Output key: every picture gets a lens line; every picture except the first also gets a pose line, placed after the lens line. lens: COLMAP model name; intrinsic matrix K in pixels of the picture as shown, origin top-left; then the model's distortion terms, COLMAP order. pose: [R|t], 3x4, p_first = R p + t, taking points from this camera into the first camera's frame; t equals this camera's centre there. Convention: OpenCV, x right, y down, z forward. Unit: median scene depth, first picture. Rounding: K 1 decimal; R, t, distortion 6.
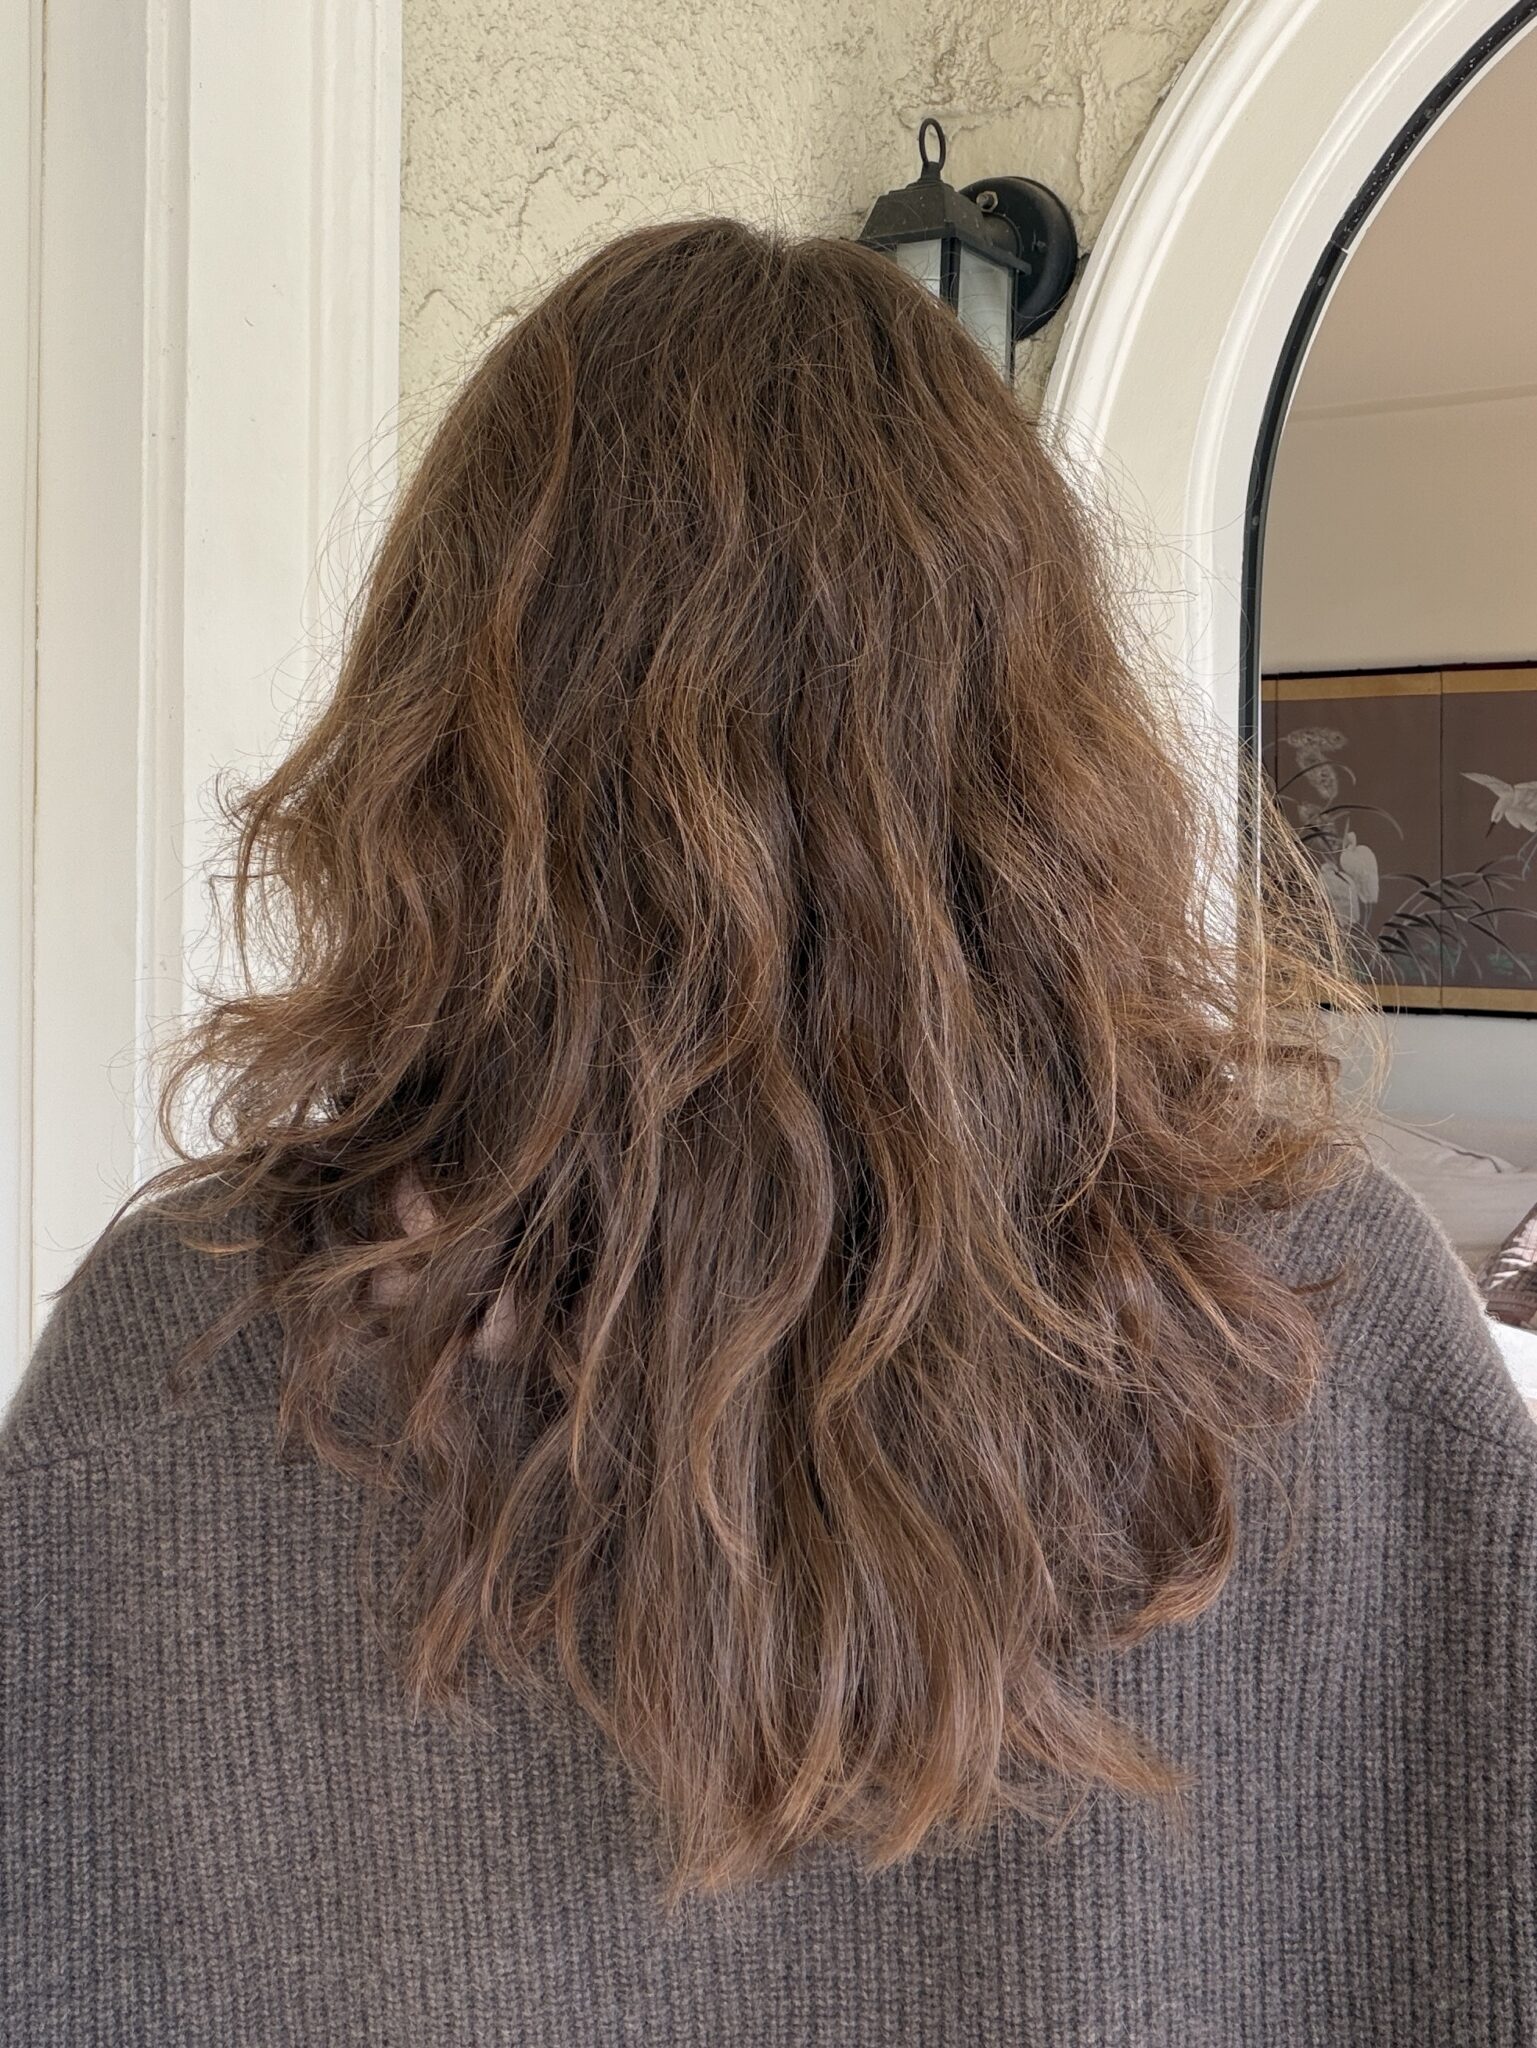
lens RADIAL K [[2152.0, 0, 849.8], [0, 2152.0, 839.1], [0, 0, 1]] dist [0.006328, -0.007009]
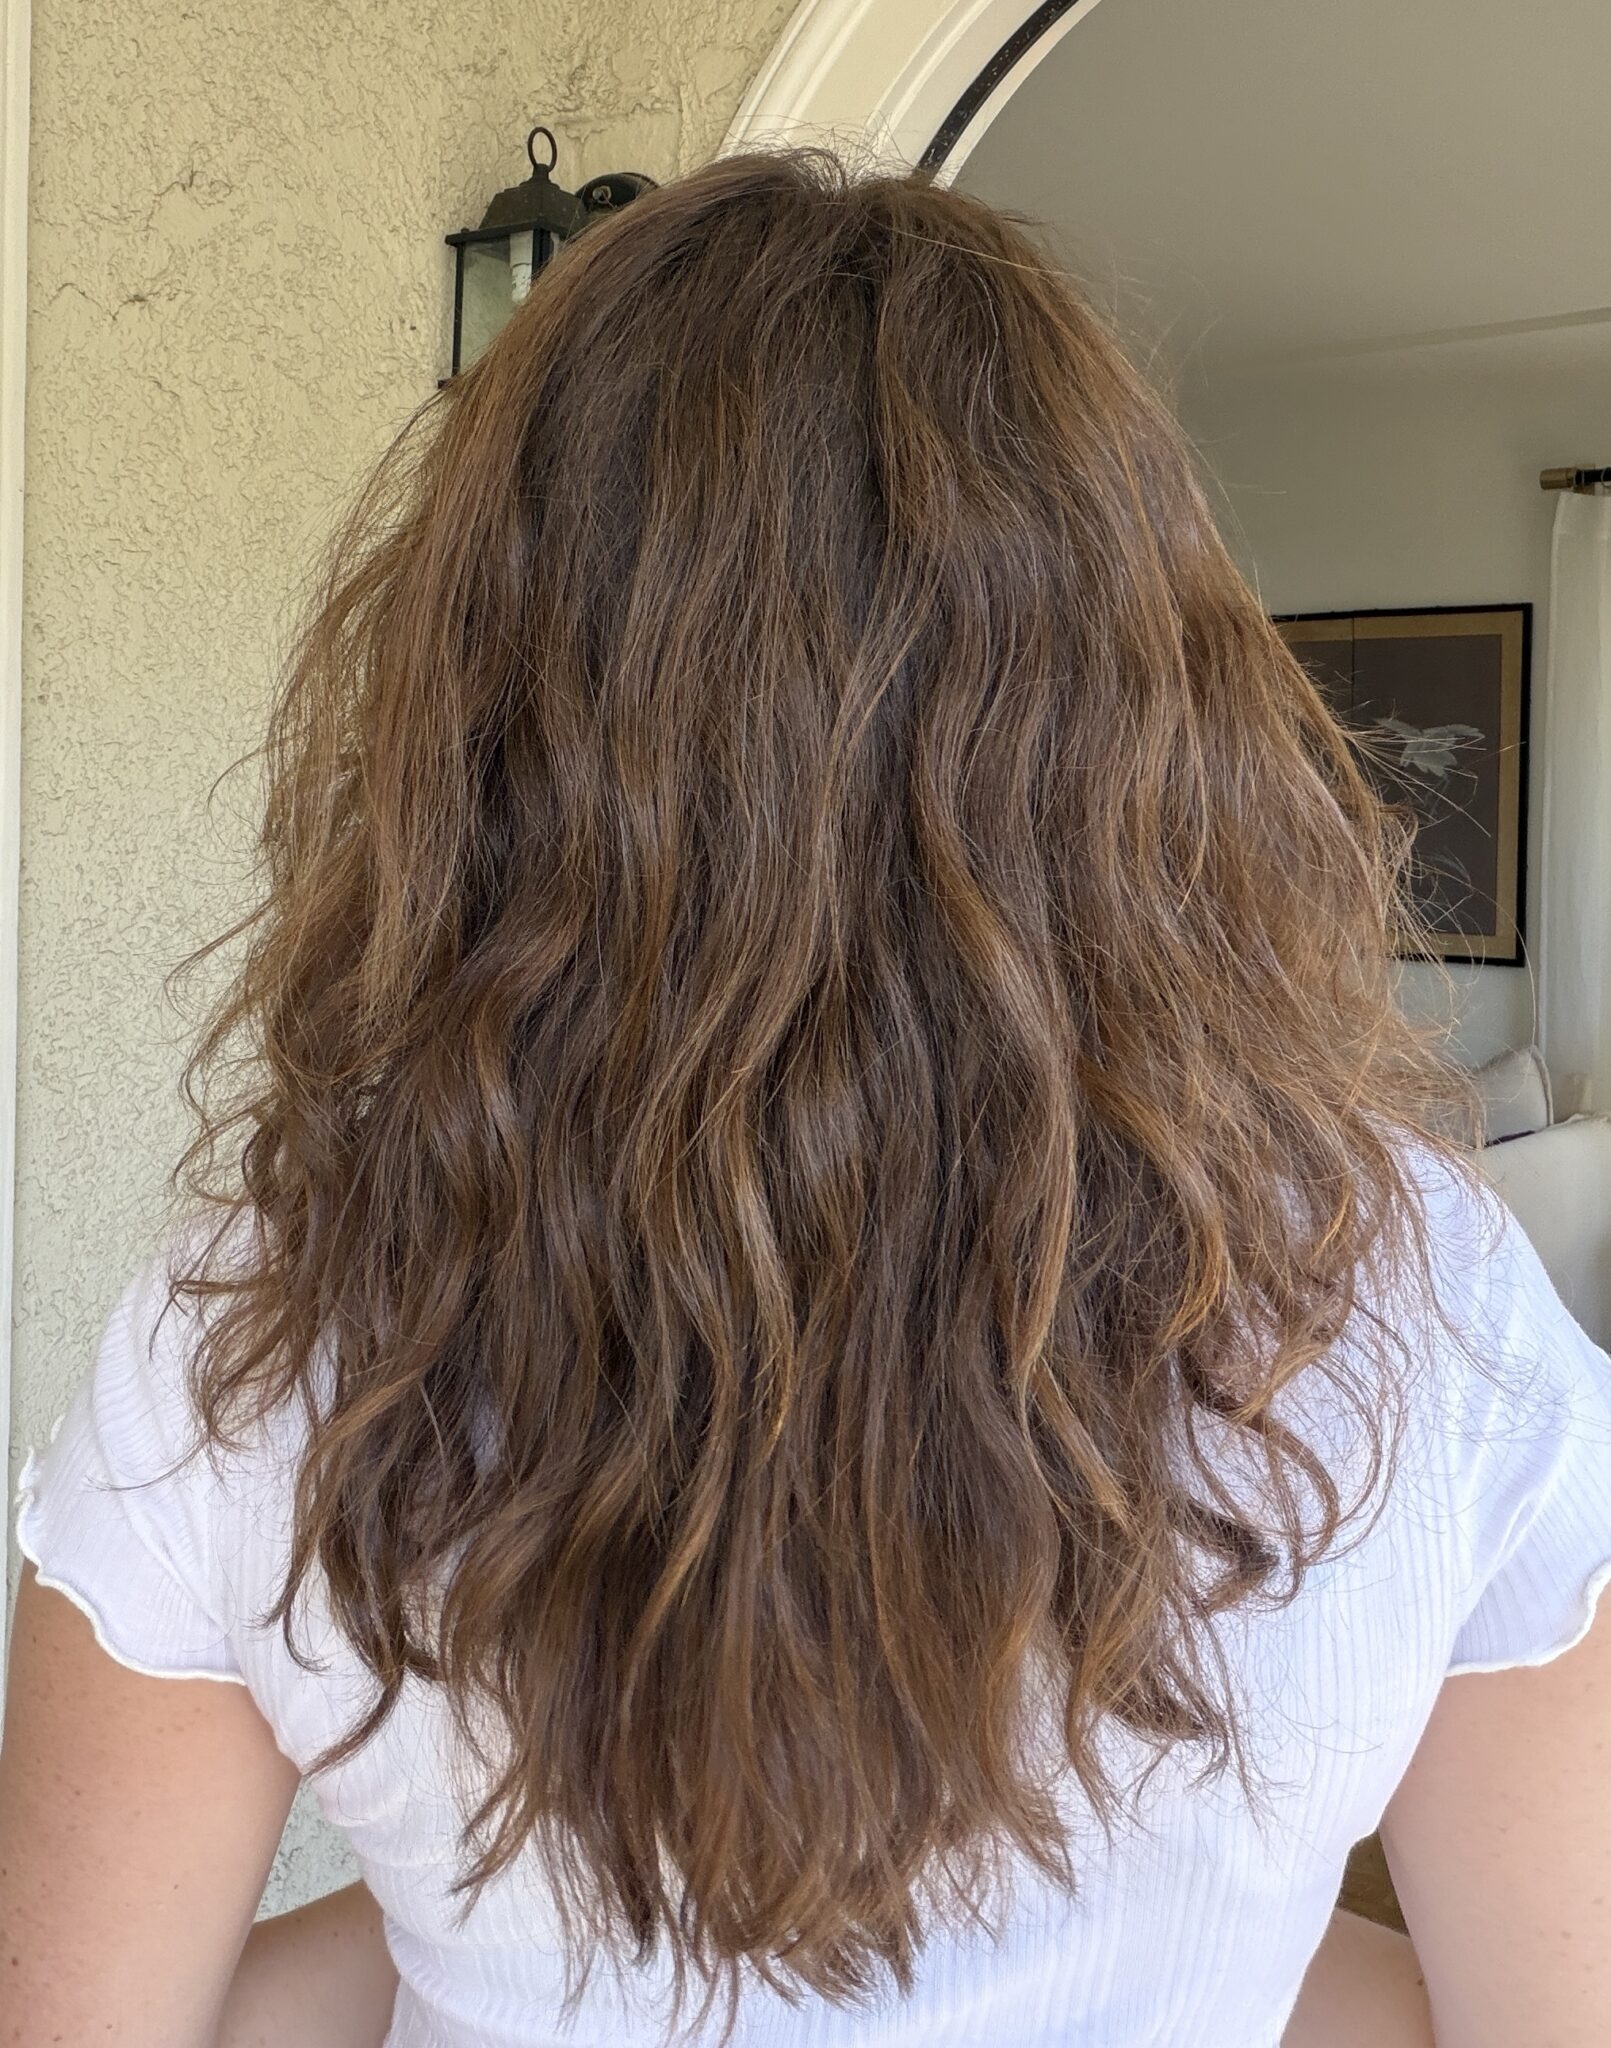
lens RADIAL K [[2181.4, 0, 693.5], [0, 2181.4, 827.6], [0, 0, 1]] dist [-0.006773, 0.012647]
pose [[0.995812, 0.008723, -0.091007, 0.233542], [-0.007504, 0.999878, 0.013726, 0.034892], [0.091116, -0.012986, 0.995756, -0.195758]]
